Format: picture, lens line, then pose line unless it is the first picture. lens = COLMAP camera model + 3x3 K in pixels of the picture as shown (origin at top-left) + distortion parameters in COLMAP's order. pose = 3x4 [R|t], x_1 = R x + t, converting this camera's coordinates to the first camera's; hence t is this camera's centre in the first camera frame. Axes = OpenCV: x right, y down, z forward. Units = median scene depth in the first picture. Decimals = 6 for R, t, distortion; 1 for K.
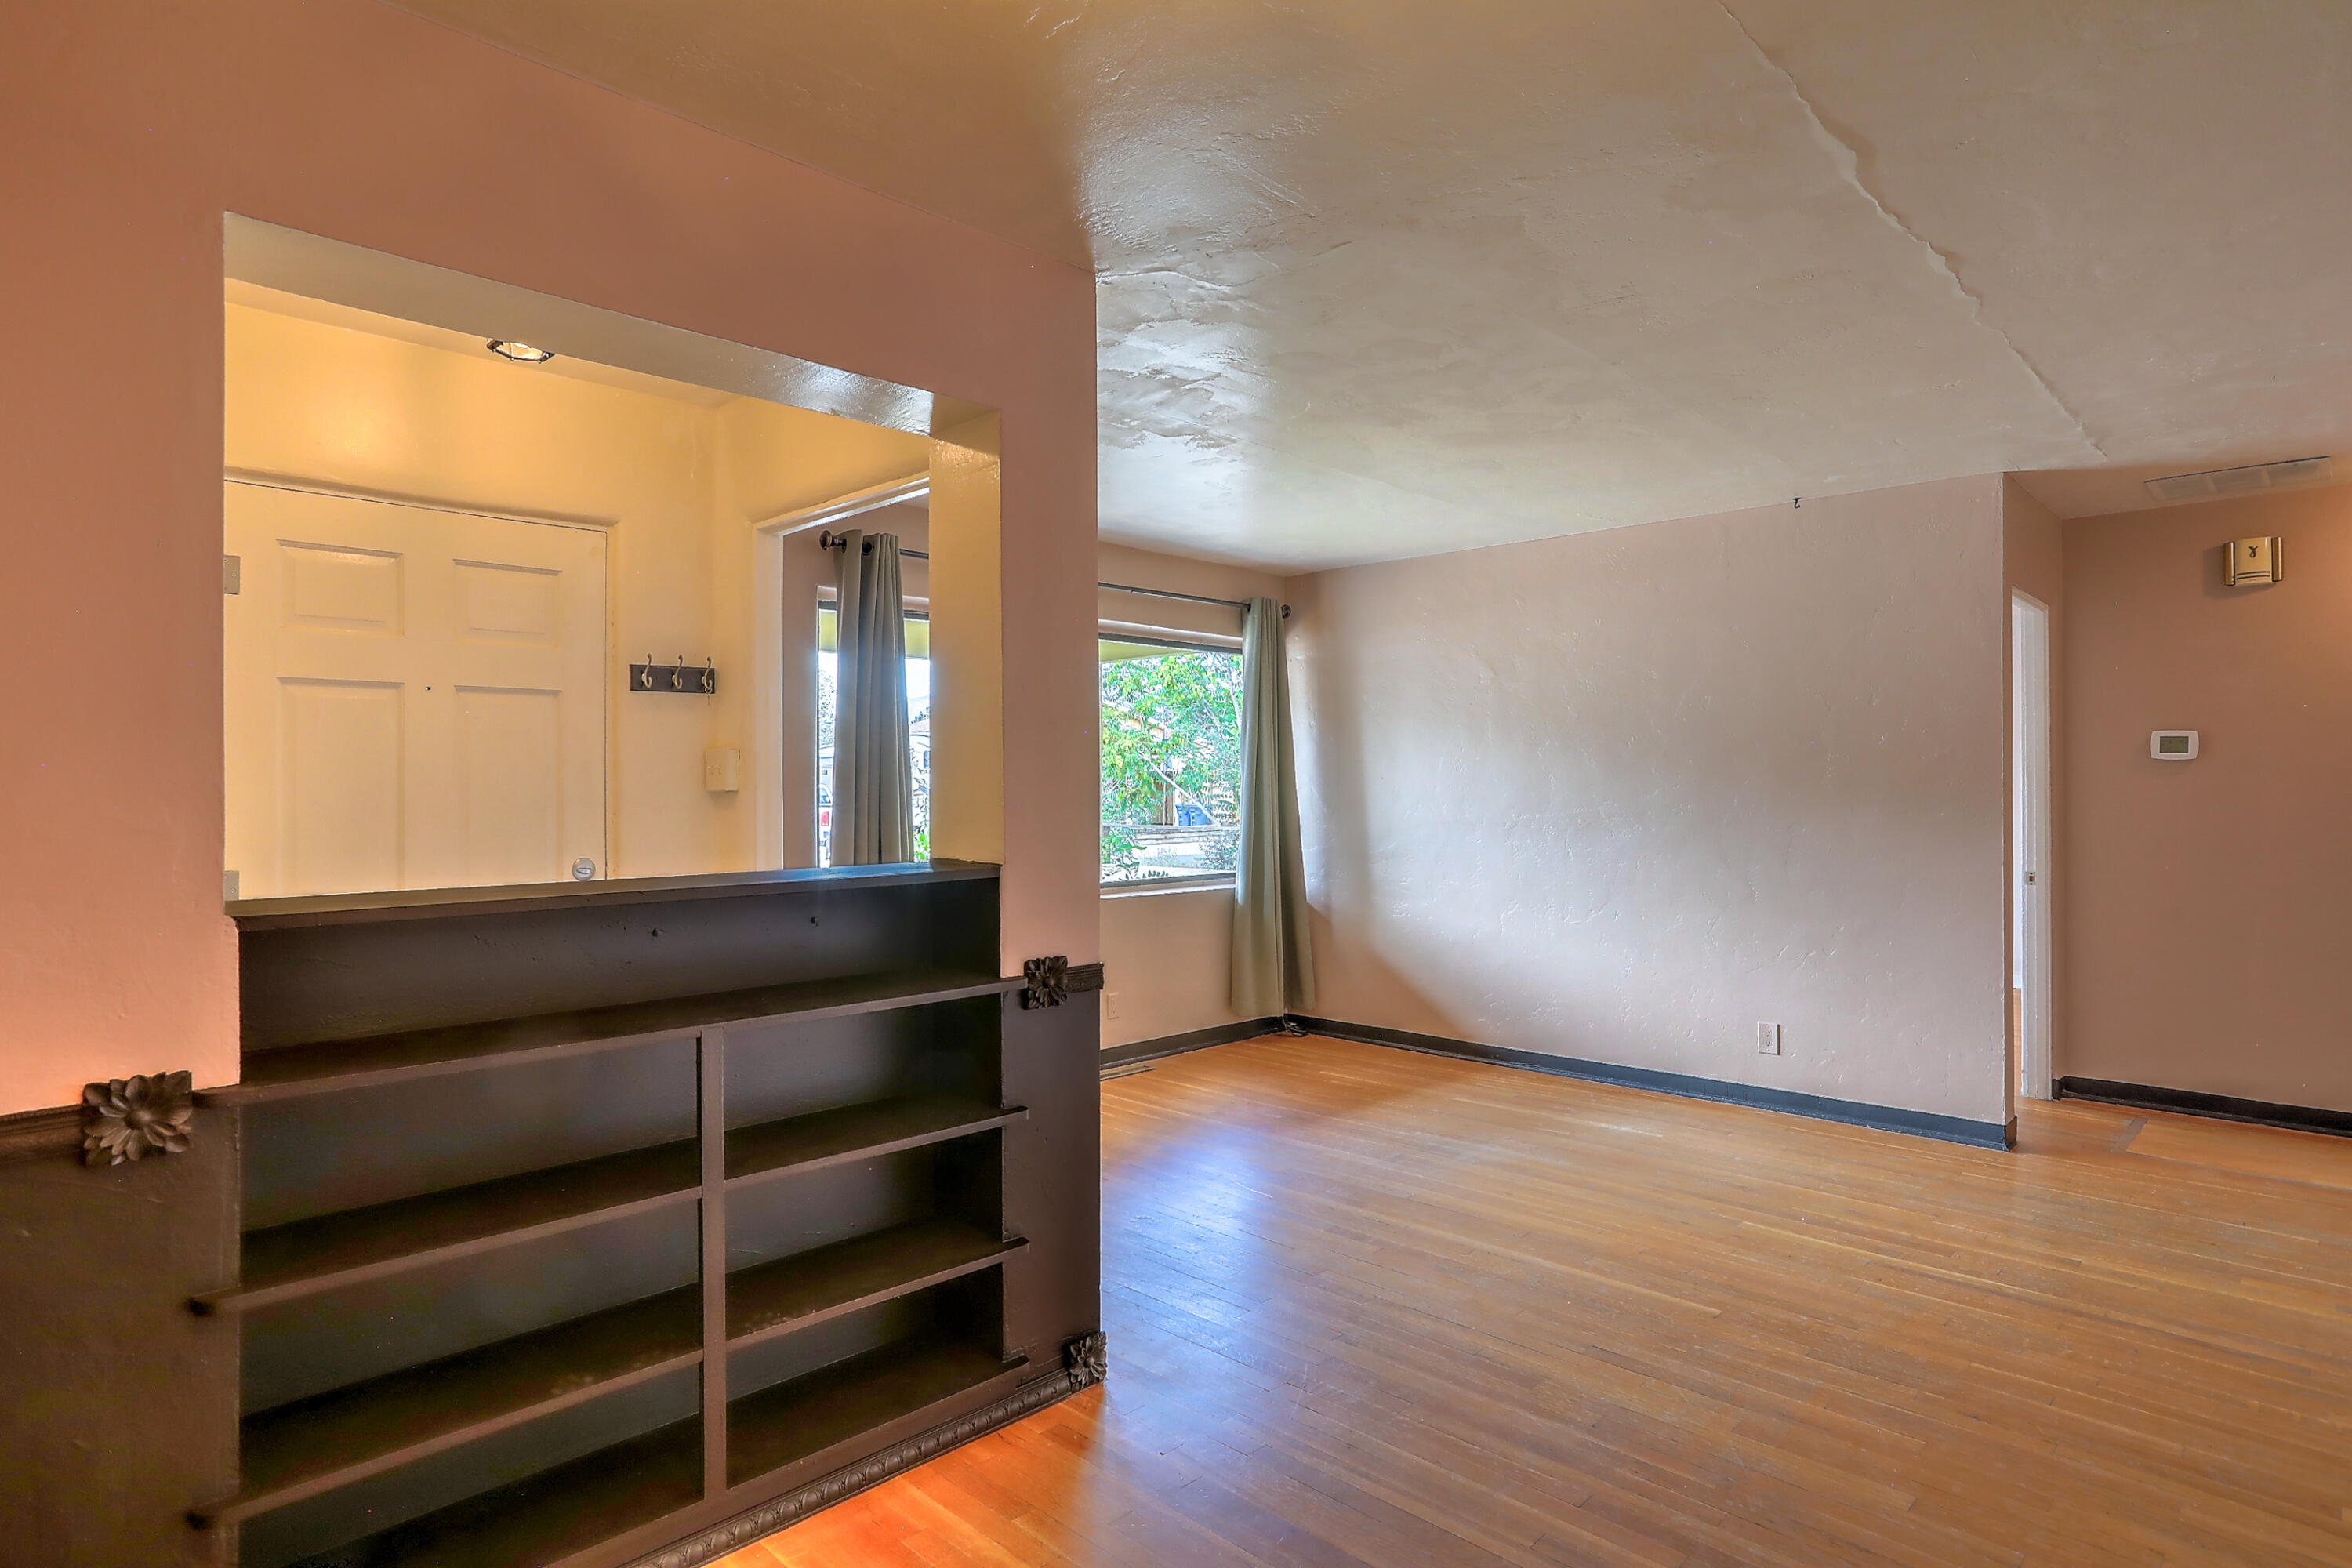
lens RADIAL K [[1257.3, 0, 1176.0], [0, 1257.3, 784.0], [0, 0, 1]] dist [-0.036660, 0.001591]
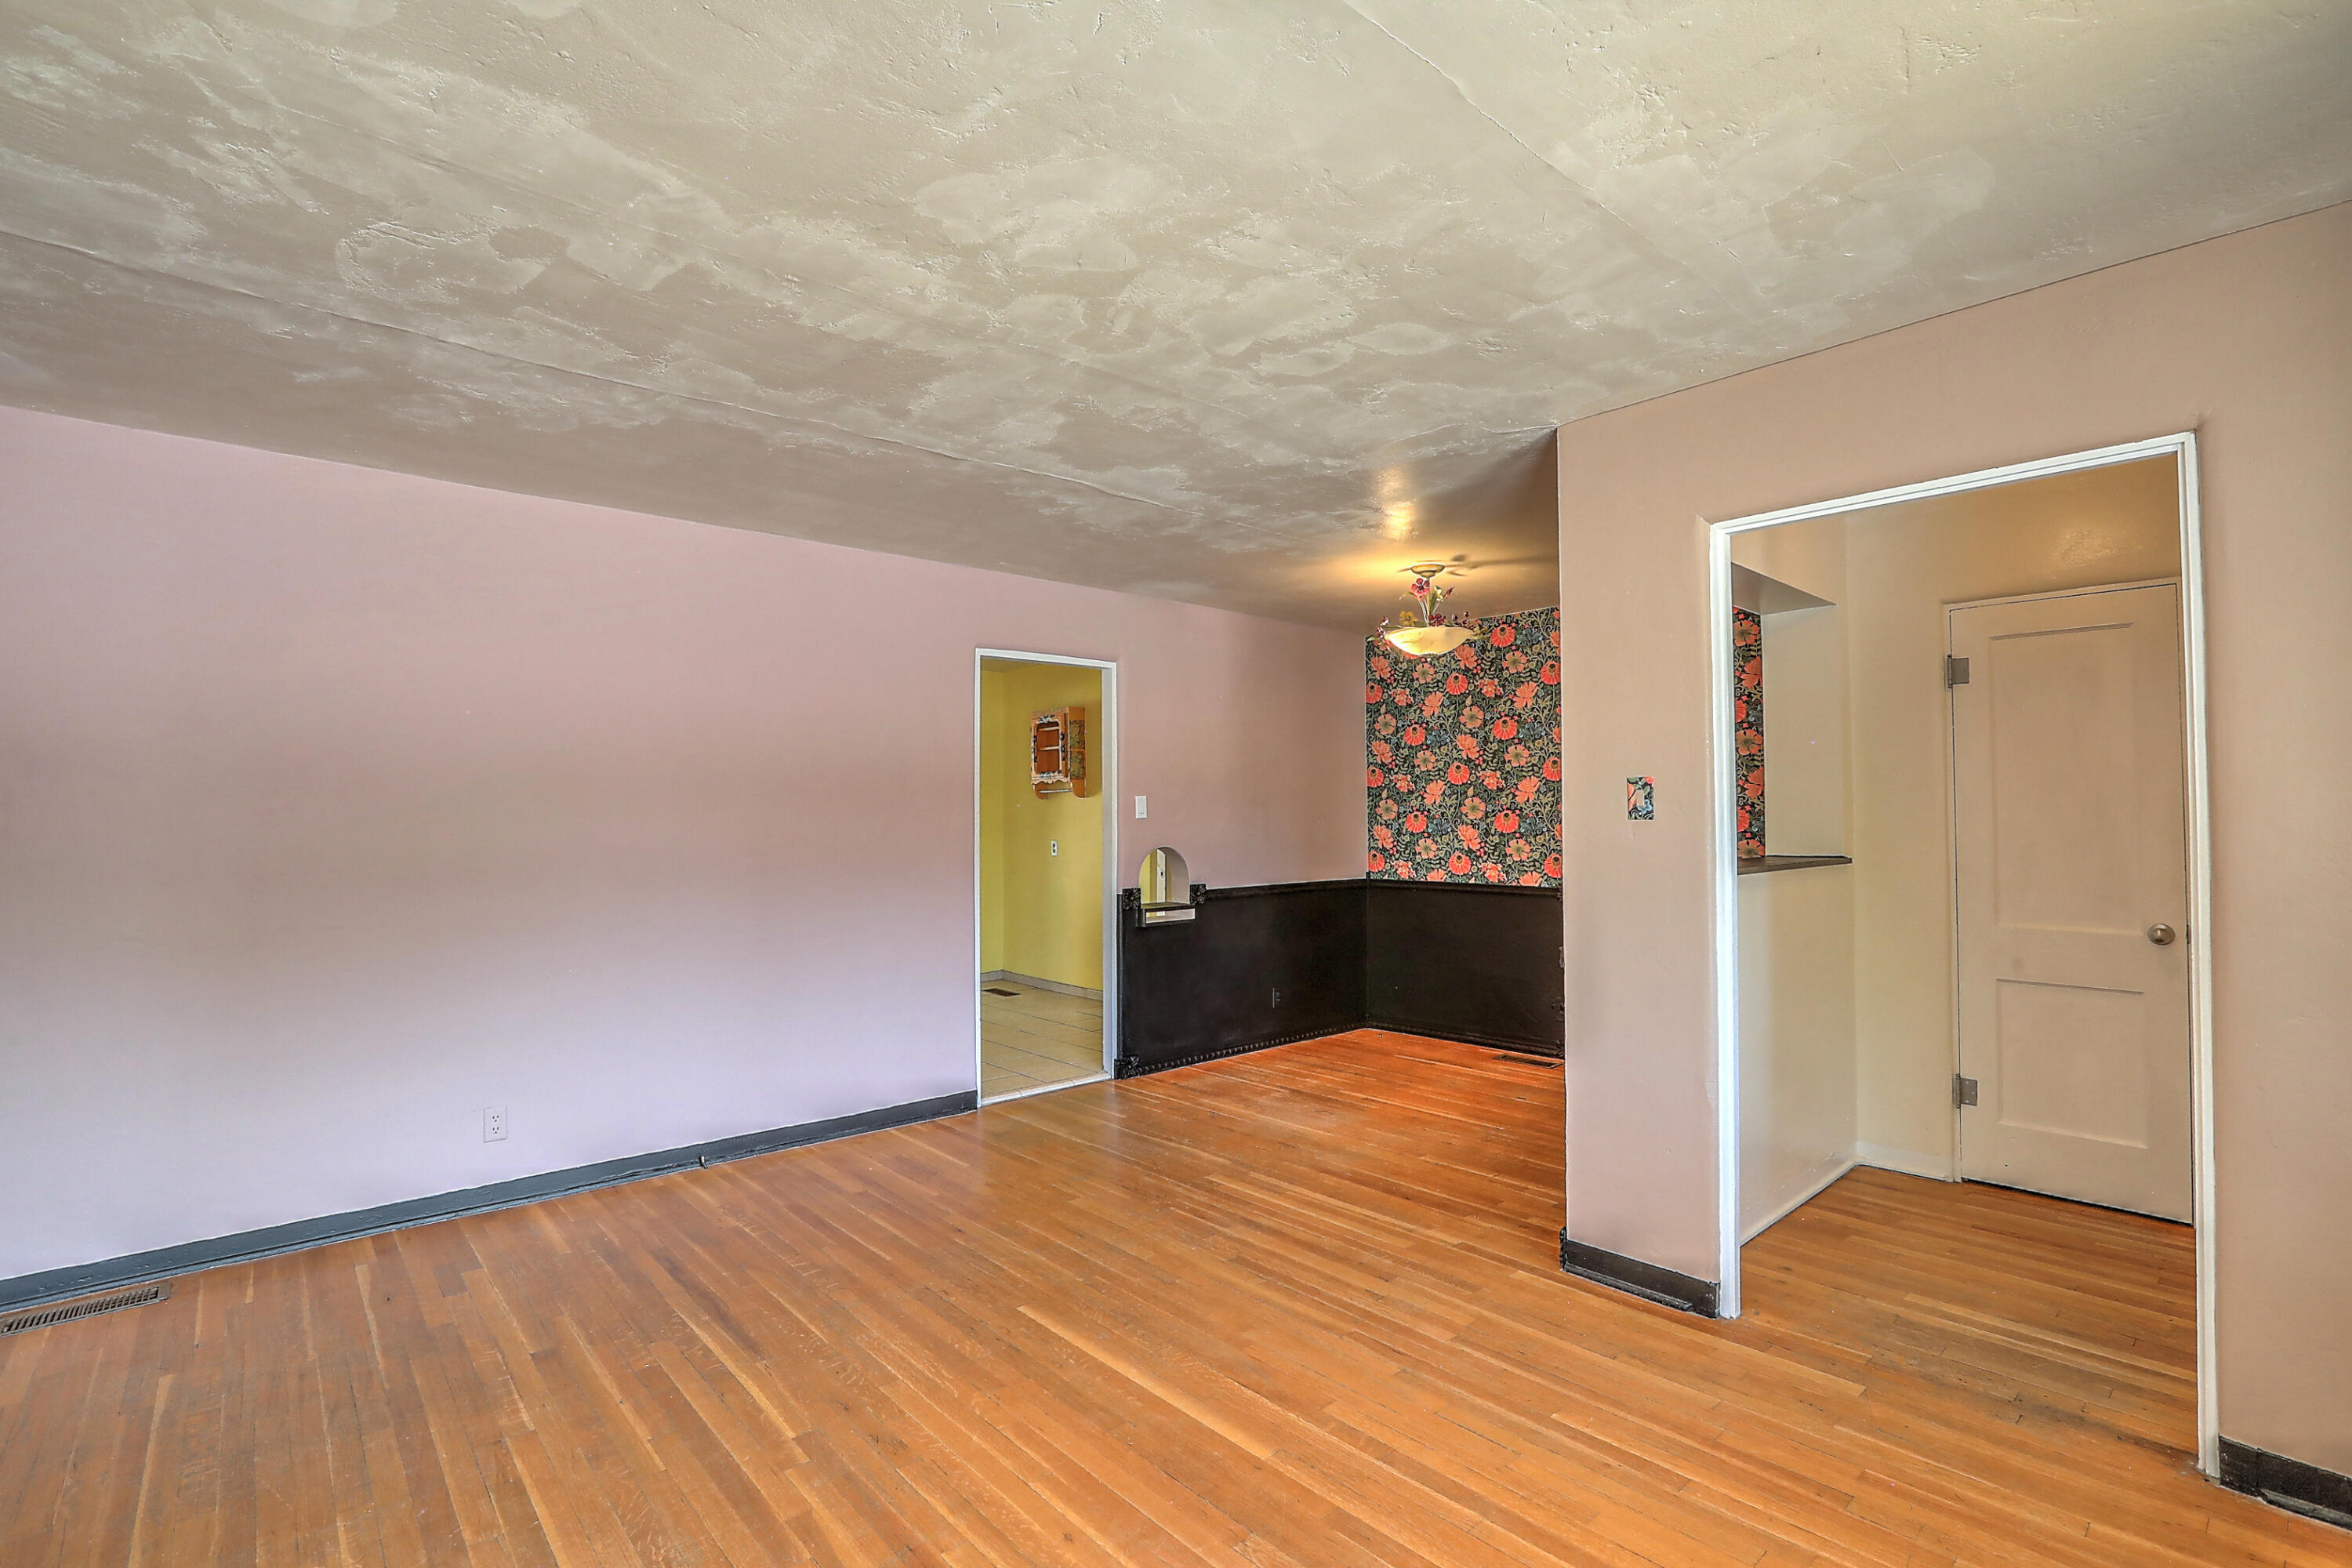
lens RADIAL K [[1073.1, 0, 1176.0], [0, 1073.1, 784.0], [0, 0, 1]] dist [-0.052669, 0.016304]
pose [[-0.997566, 0.007899, 0.069277, 0.151582], [0.006015, 0.999607, -0.027365, -0.000640], [-0.069466, -0.026881, -0.997222, 1.232376]]
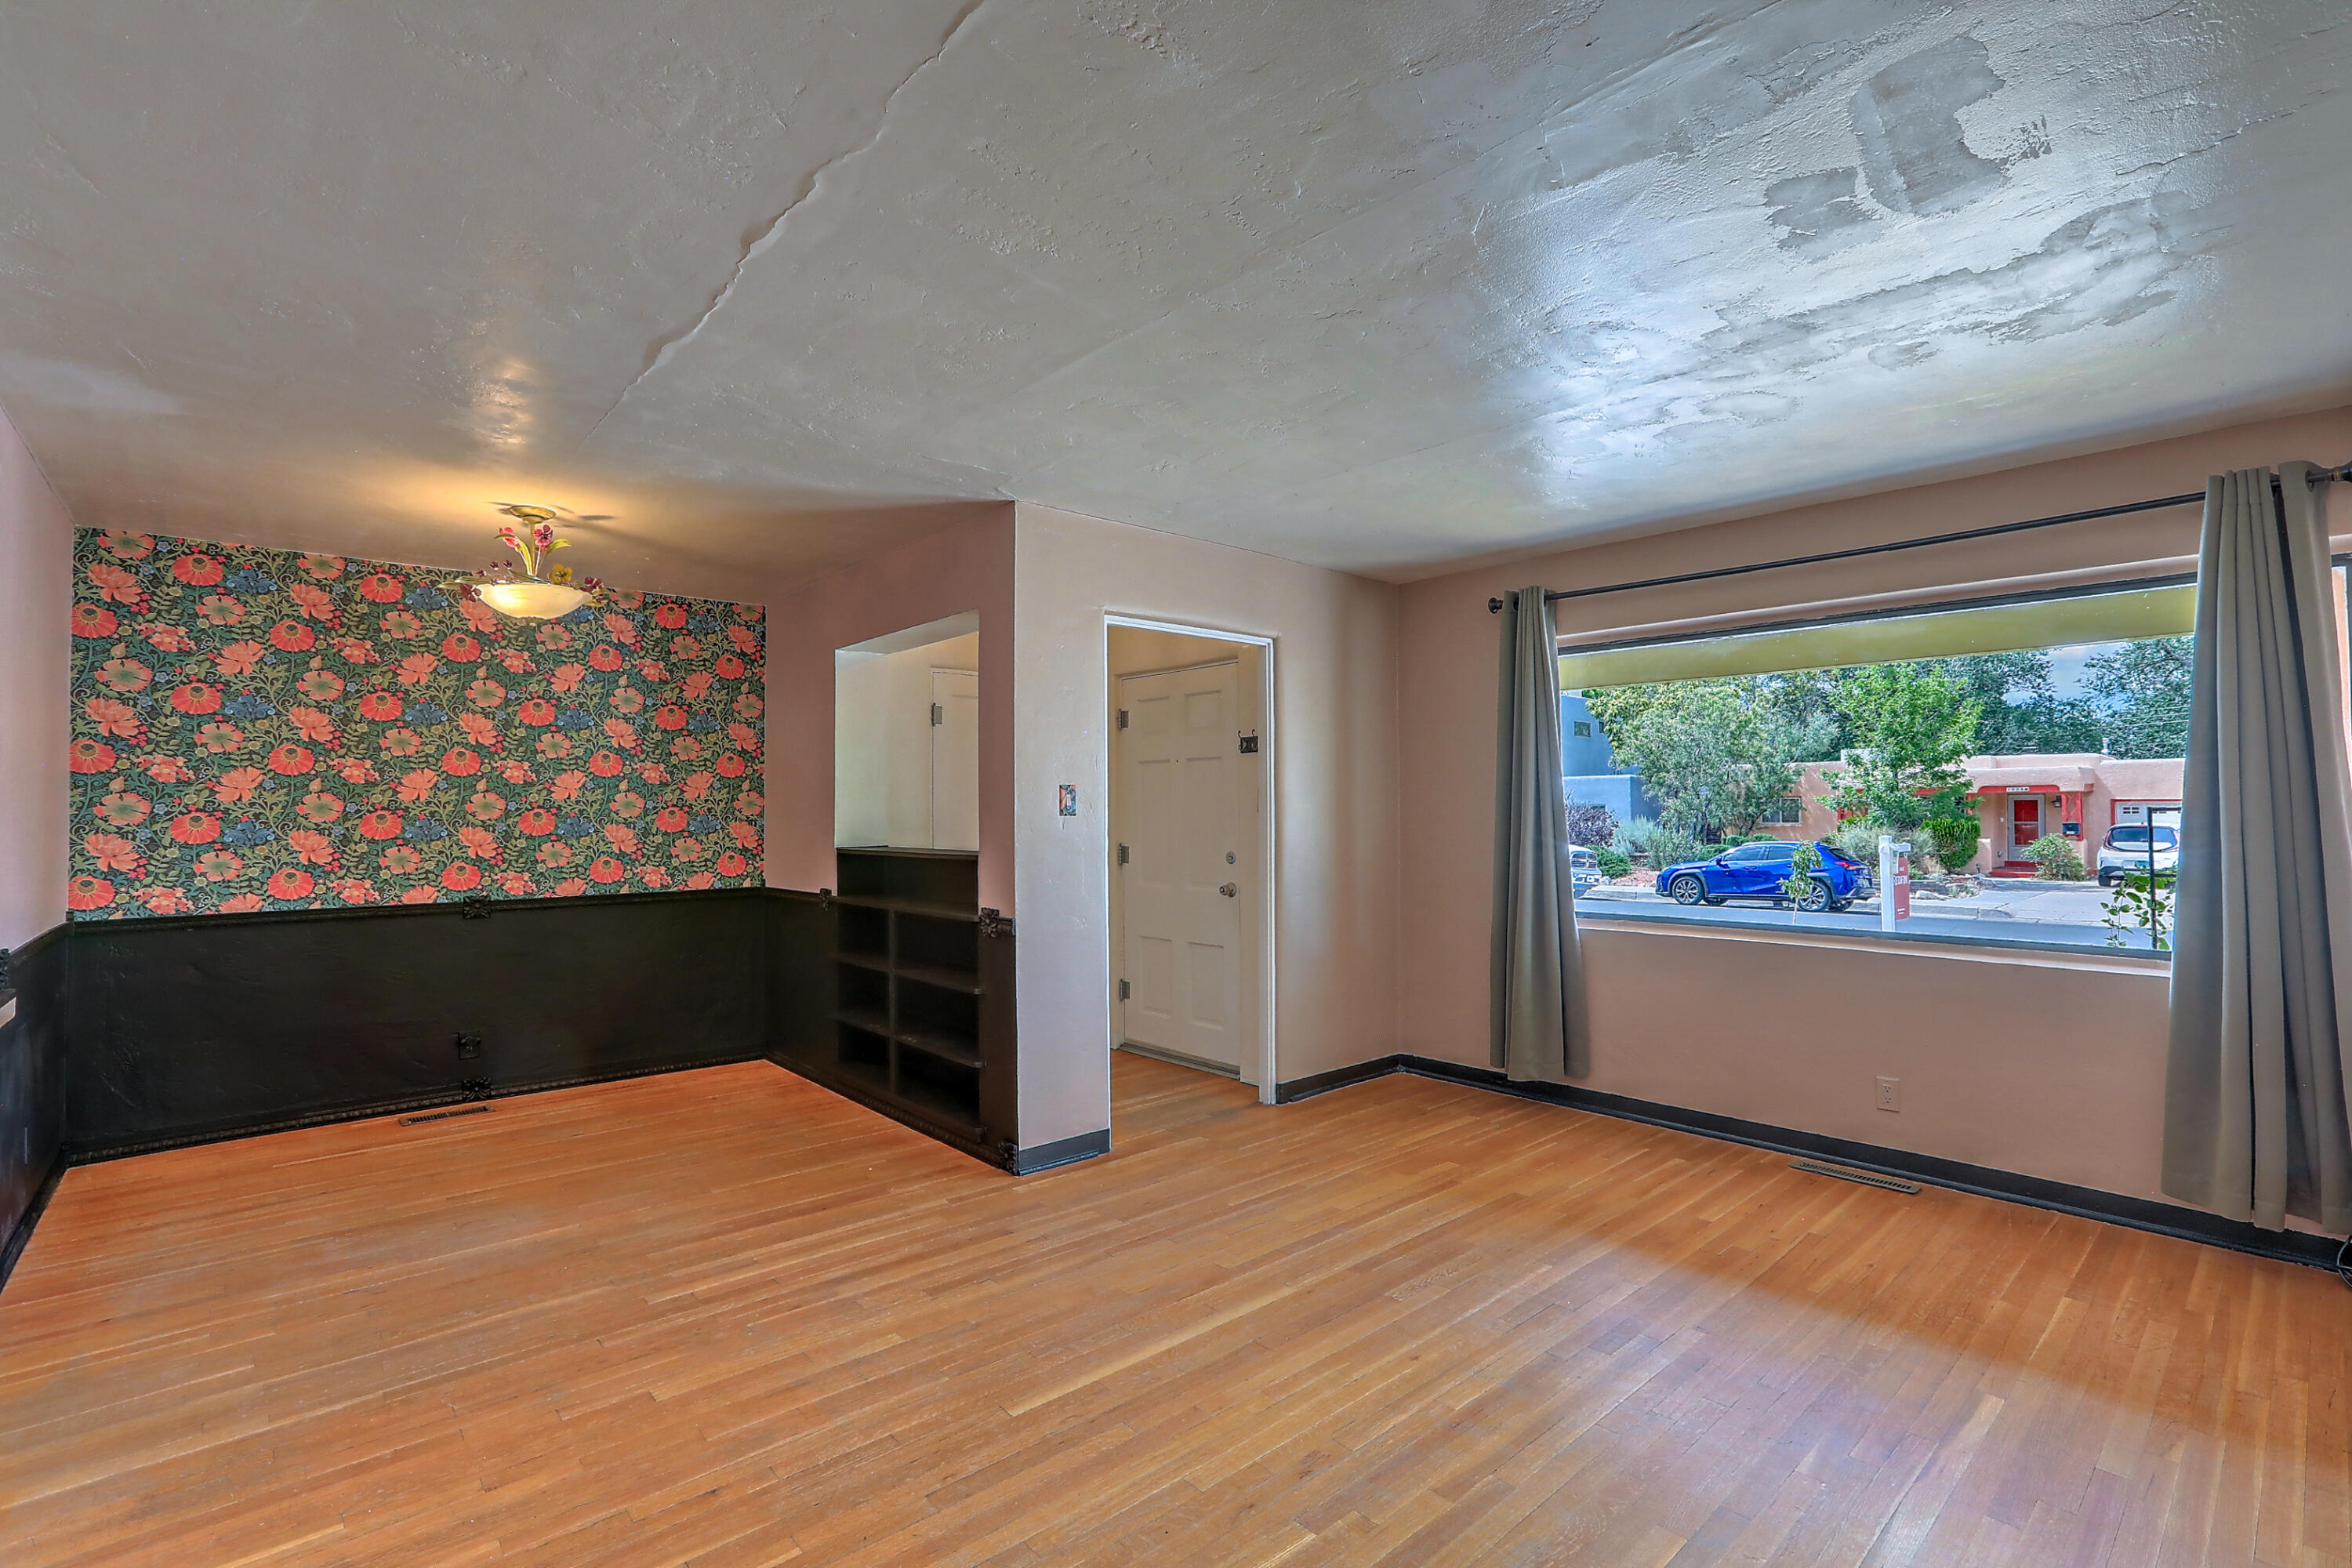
lens RADIAL K [[1064.2, 0, 1176.0], [0, 1064.2, 784.0], [0, 0, 1]] dist [-0.051814, 0.017653]
pose [[-0.073267, -0.021805, -0.997074, 0.755208], [0.005406, 0.999738, -0.022260, -0.001017], [0.997298, -0.007021, -0.073129, 0.753937]]
